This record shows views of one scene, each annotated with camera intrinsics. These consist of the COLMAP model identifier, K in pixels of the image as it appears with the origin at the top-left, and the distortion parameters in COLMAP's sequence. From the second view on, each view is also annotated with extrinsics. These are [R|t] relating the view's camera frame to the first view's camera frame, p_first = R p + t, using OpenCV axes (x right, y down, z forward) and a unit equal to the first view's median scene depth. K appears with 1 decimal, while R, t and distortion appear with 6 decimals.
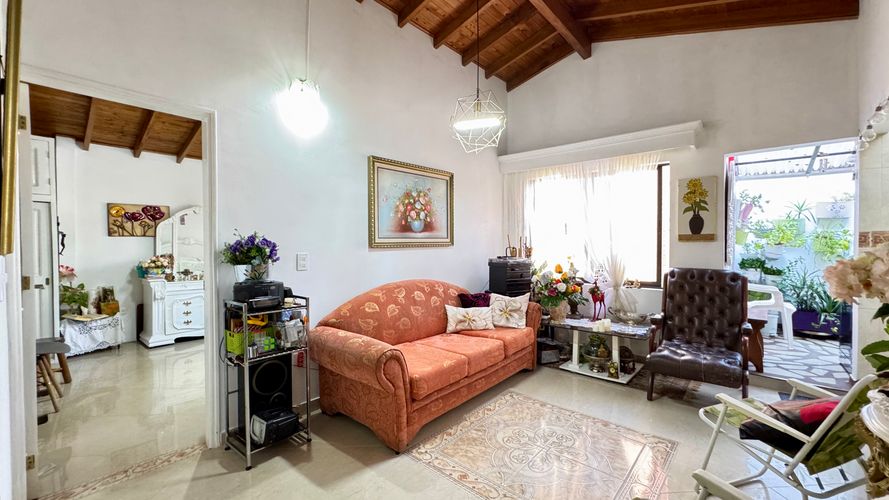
lens RADIAL K [[353.5, 0, 443.7], [0, 353.5, 250.7], [0, 0, 1]] dist [-0.003212, 0.000165]
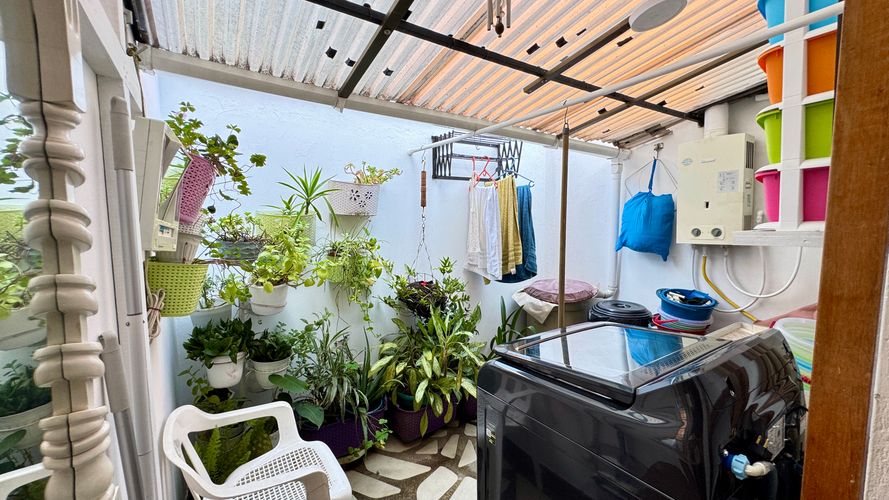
lens RADIAL K [[353.5, 0, 444.5], [0, 353.5, 249.3], [0, 0, 1]] dist [-0.003212, 0.000165]
pose [[0.252287, -0.075289, 0.964719, 0.625989], [0.025718, 0.997138, 0.071094, -0.075460], [-0.967311, 0.006875, 0.253501, 0.727928]]
